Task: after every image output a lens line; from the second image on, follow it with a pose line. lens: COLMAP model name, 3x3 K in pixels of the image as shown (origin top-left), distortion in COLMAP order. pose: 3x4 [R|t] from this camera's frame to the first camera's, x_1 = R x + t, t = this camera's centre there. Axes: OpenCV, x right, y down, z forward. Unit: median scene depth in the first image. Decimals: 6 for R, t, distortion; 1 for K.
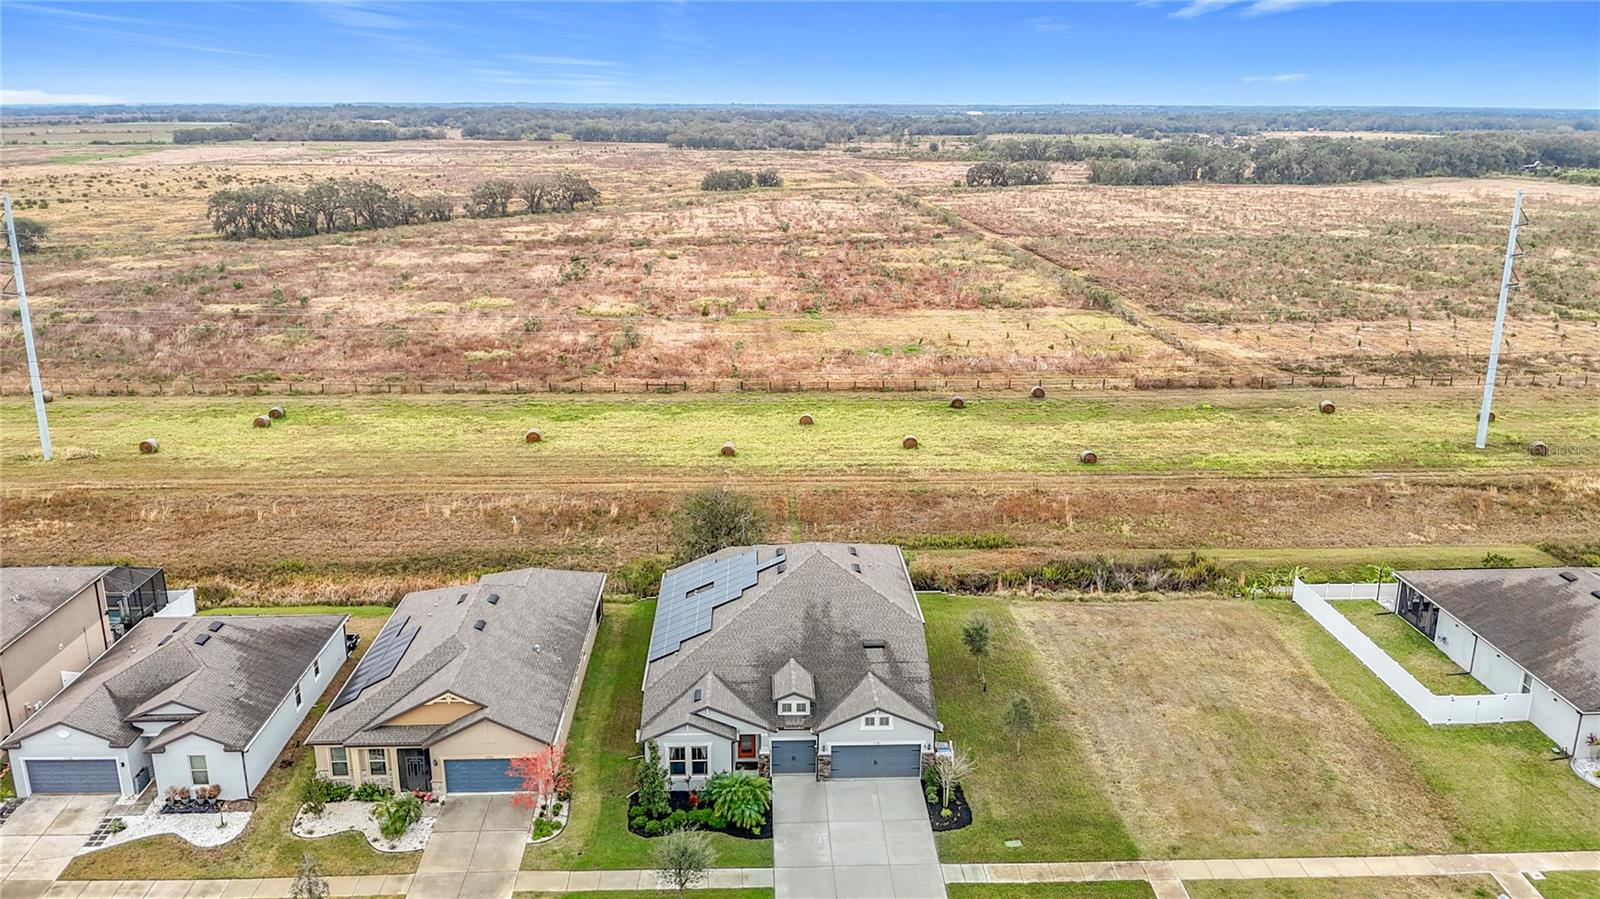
lens RADIAL K [[1217.3, 0, 800.0], [0, 1217.3, 449.5], [0, 0, 1]] dist [0.115818, -0.328266]
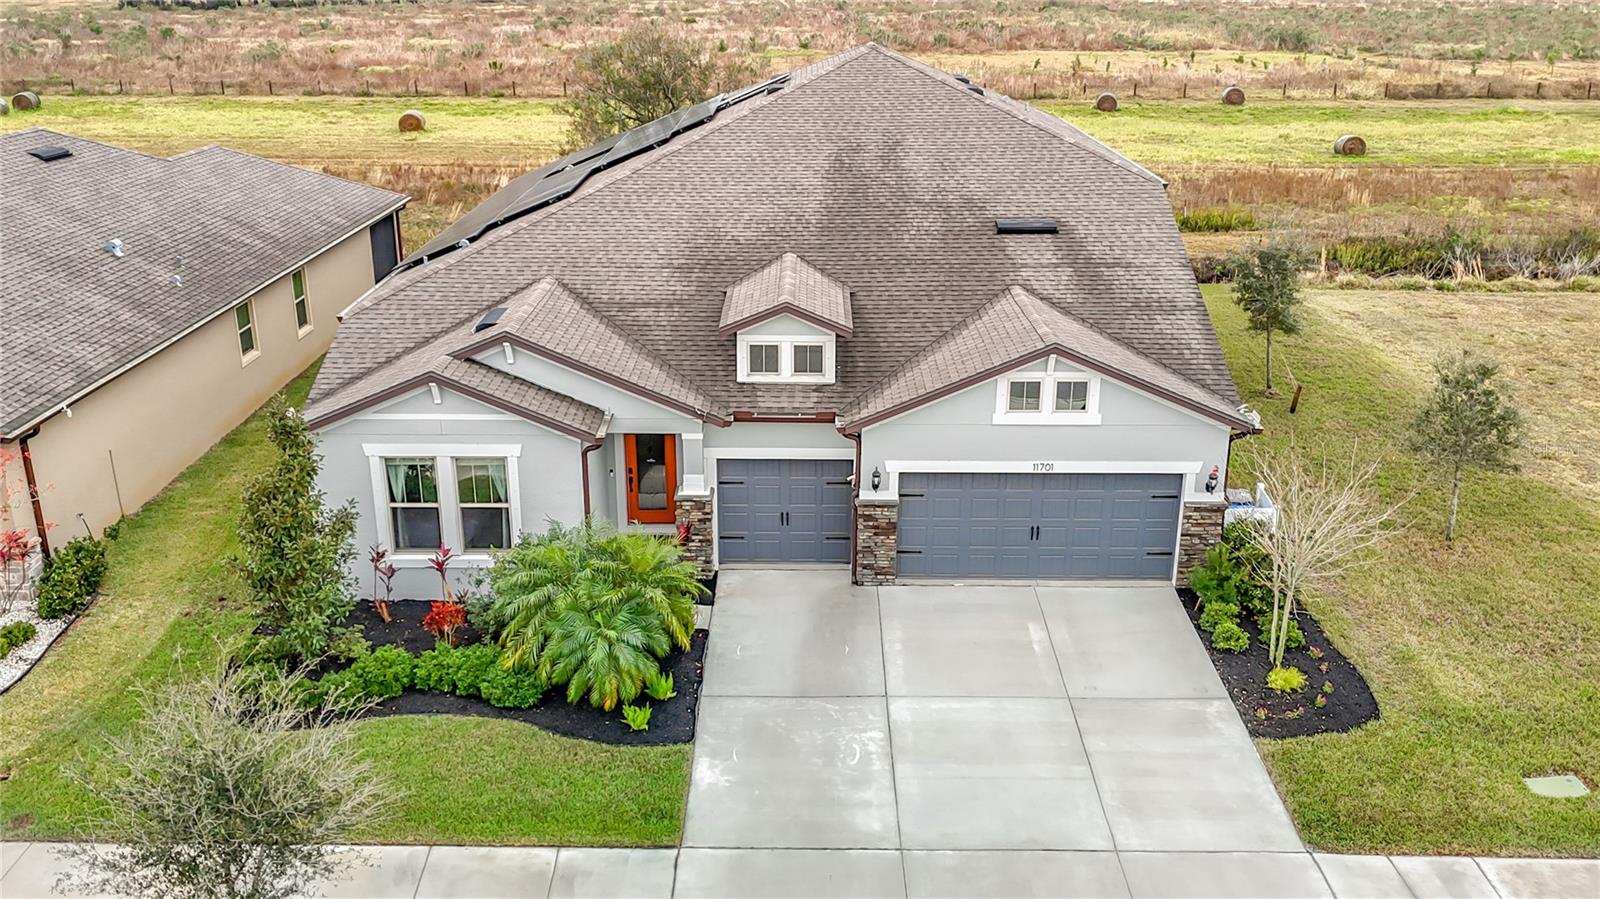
lens RADIAL K [[1376.7, 0, 800.0], [0, 1376.7, 449.5], [0, 0, 1]] dist [0.017591, -0.005977]
pose [[0.998947, 0.016388, -0.042849, 0.013285], [-0.013582, 0.997796, 0.064958, 0.192706], [0.043820, -0.064308, 0.996968, 0.582043]]
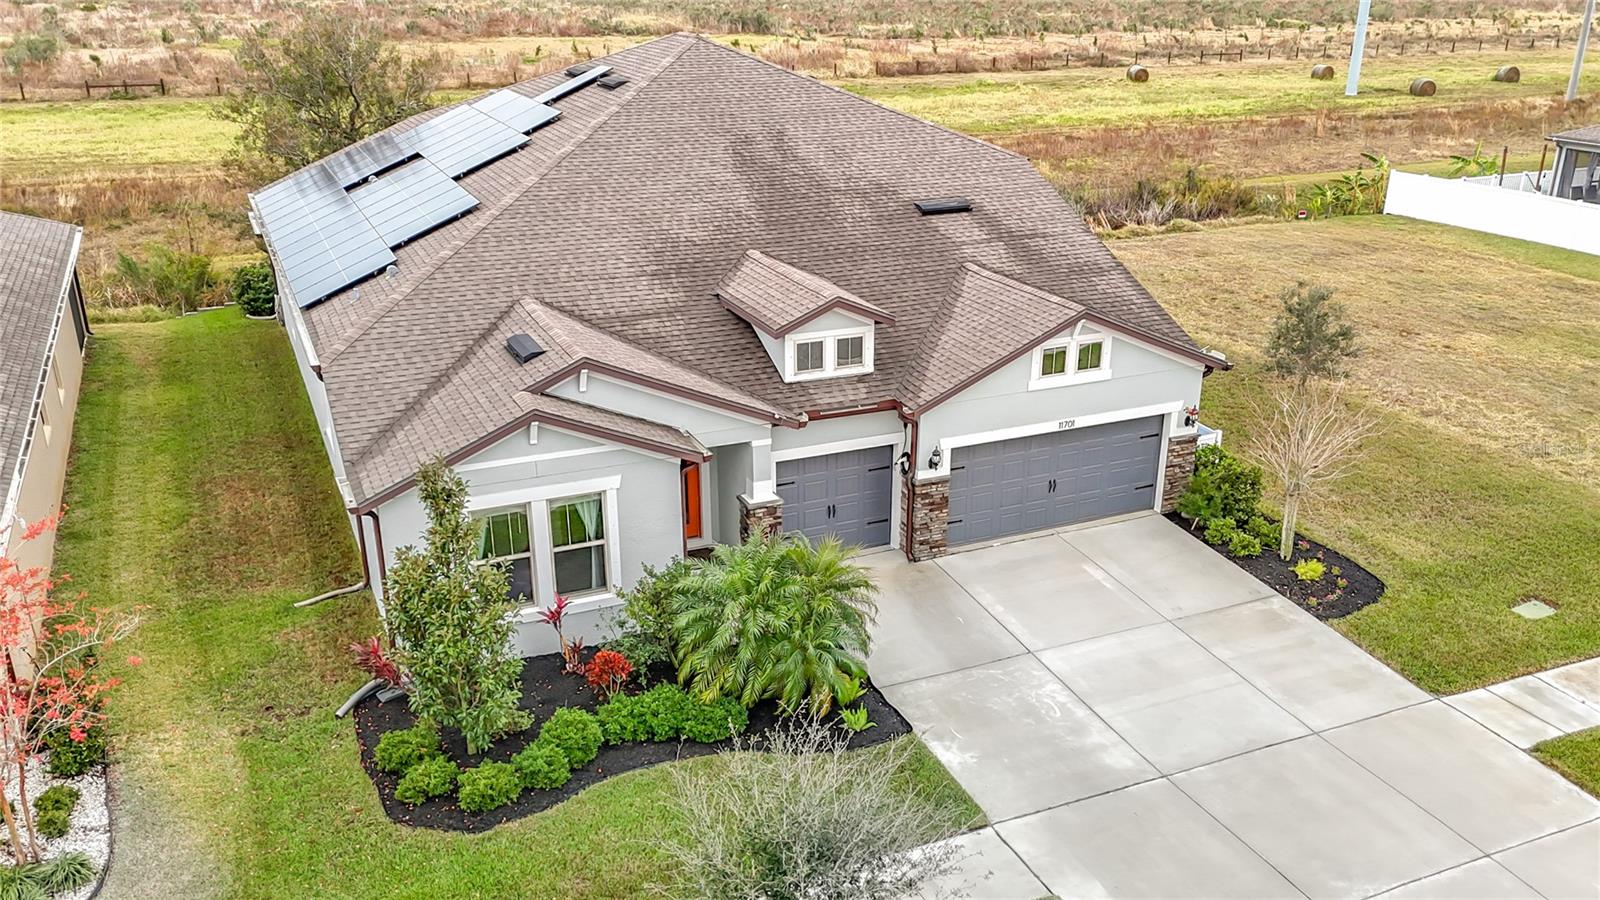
lens RADIAL K [[1319.7, 0, 834.9], [0, 1319.7, 527.8], [0, 0, 1]] dist [0.056351, -0.003649]
pose [[0.923553, -0.149389, 0.353175, -0.122814], [0.099951, 0.982940, 0.154399, 0.184655], [-0.370215, -0.107295, 0.922729, 0.611105]]
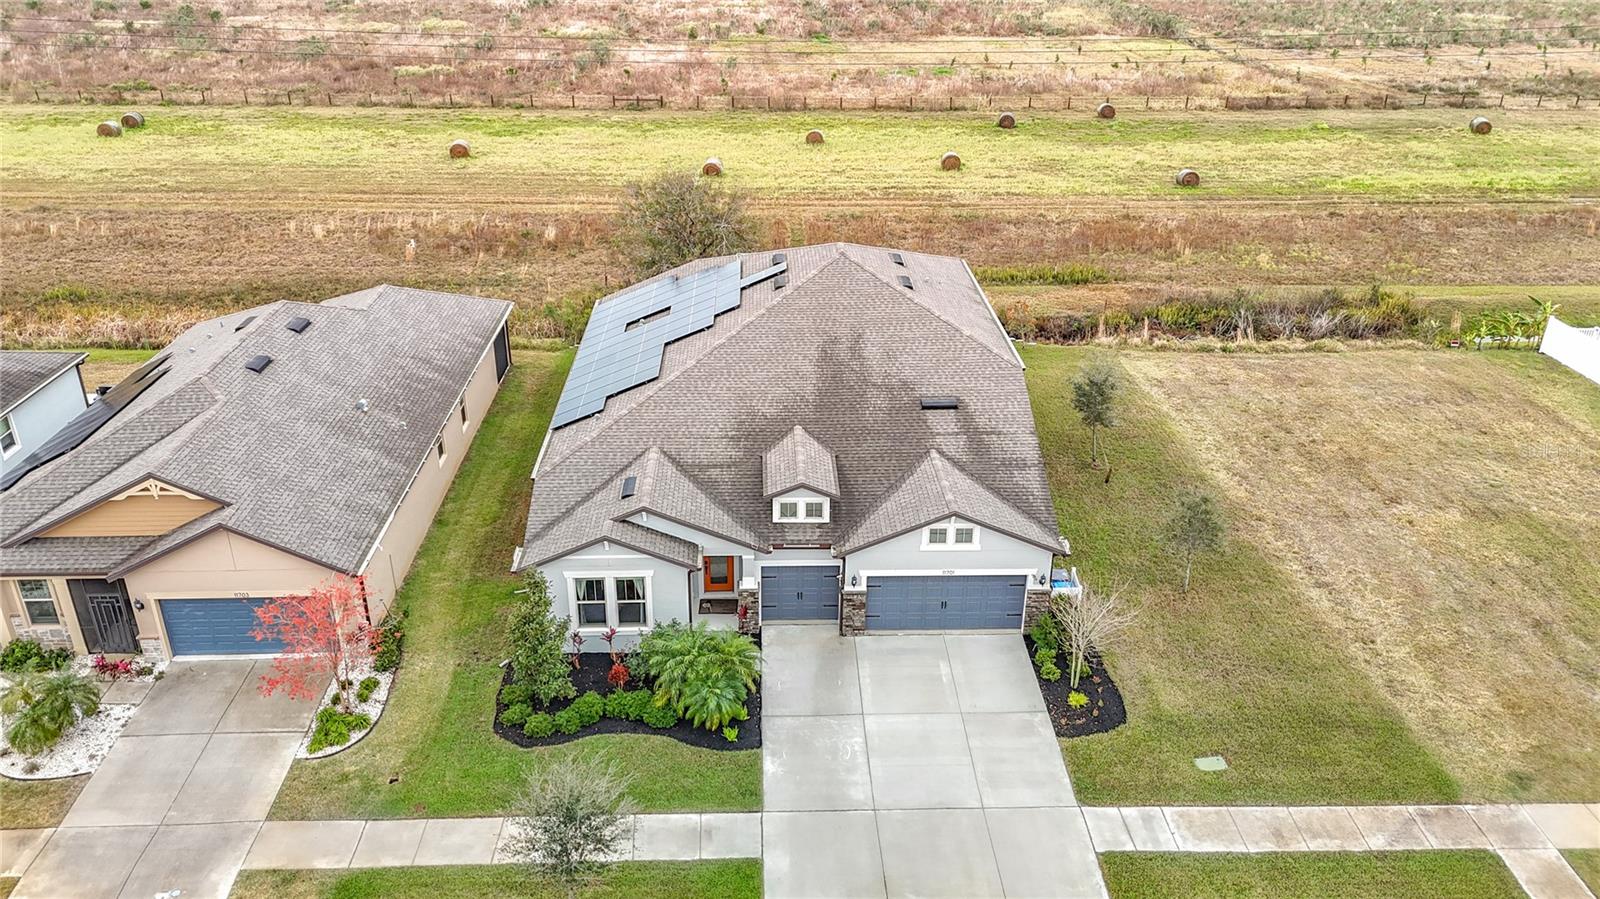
lens RADIAL K [[1191.1, 0, 802.8], [0, 1191.1, 419.5], [0, 0, 1]] dist [0.050089, -0.003704]
pose [[0.999969, 0.007651, 0.002097, -0.005196], [-0.007876, 0.989226, 0.146183, 0.082733], [-0.000956, -0.146195, 0.989255, 0.427301]]
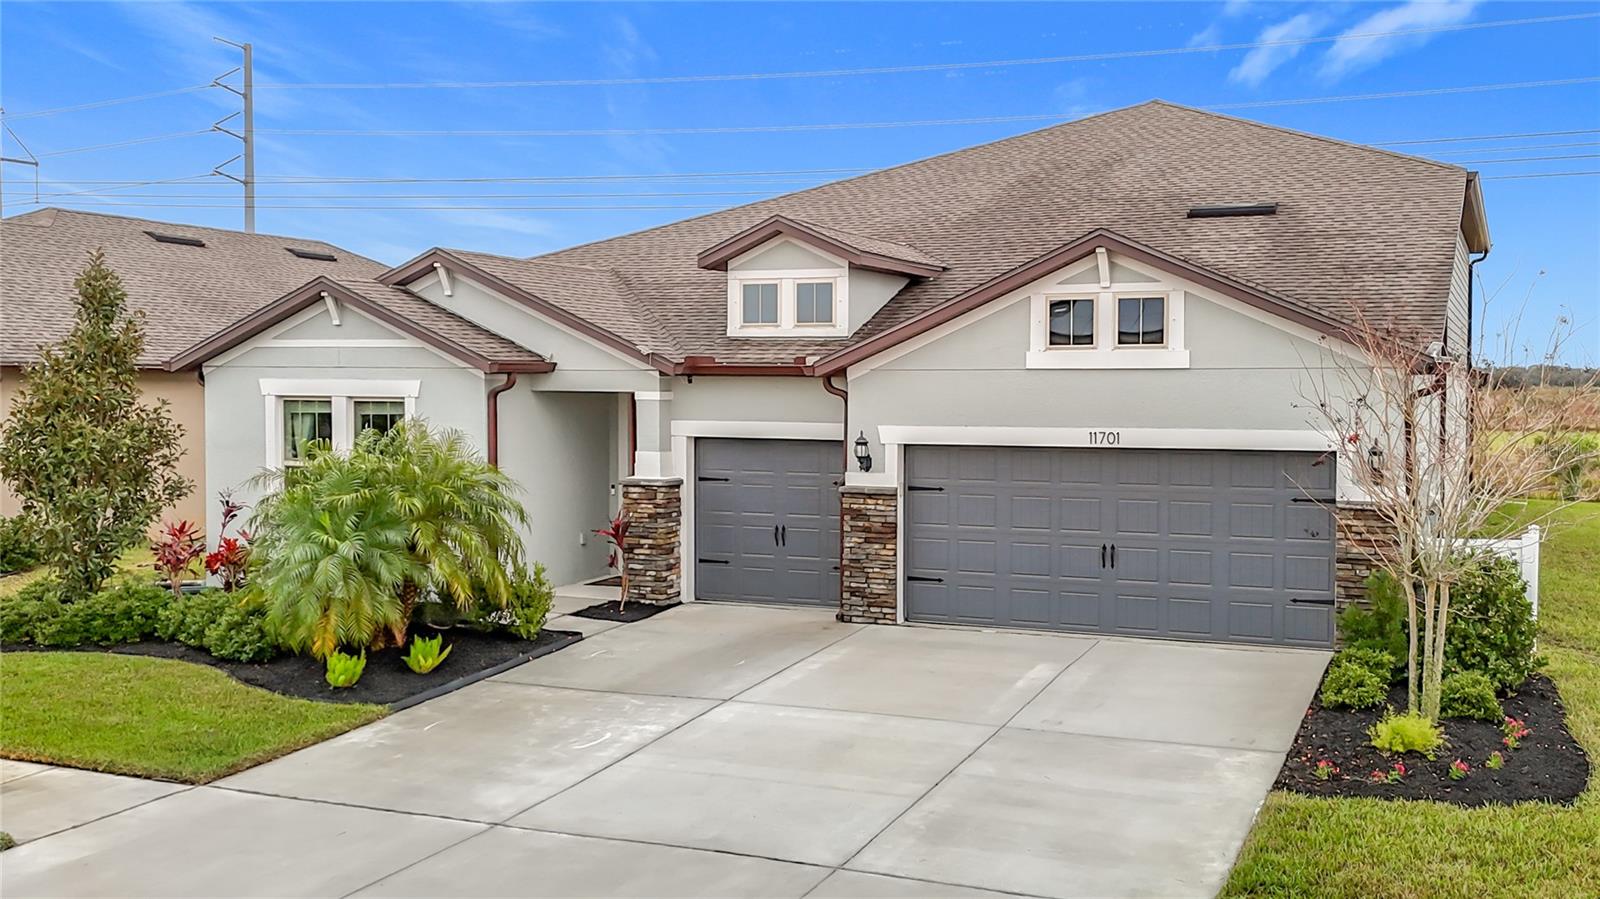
lens RADIAL K [[1488.5, 0, 895.6], [0, 1488.5, 453.6], [0, 0, 1]] dist [0.063850, -0.027620]
pose [[0.909715, 0.022069, -0.414645, 0.121208], [-0.117756, 0.971302, -0.206656, 0.269562], [0.398185, 0.236825, 0.886207, 0.694784]]
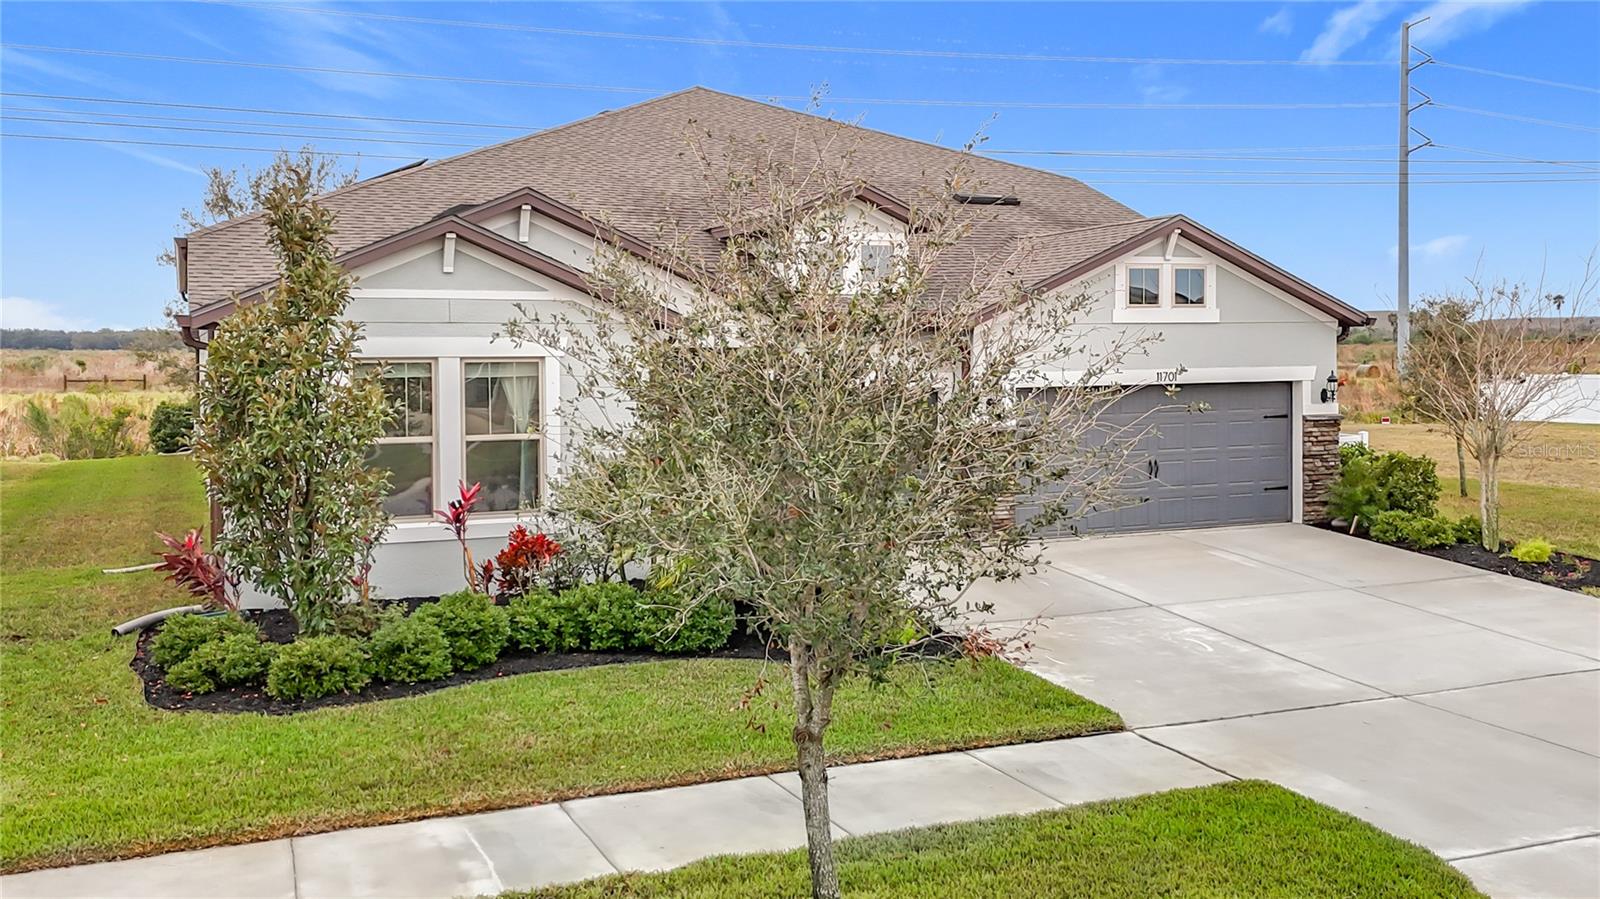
lens RADIAL K [[1428.6, 0, 804.8], [0, 1428.6, 412.2], [0, 0, 1]] dist [0.064068, -0.001314]
pose [[0.934238, -0.024471, 0.355809, -0.108498], [0.106565, 0.971221, -0.213009, 0.275616], [-0.340357, 0.236918, 0.909960, 0.677848]]
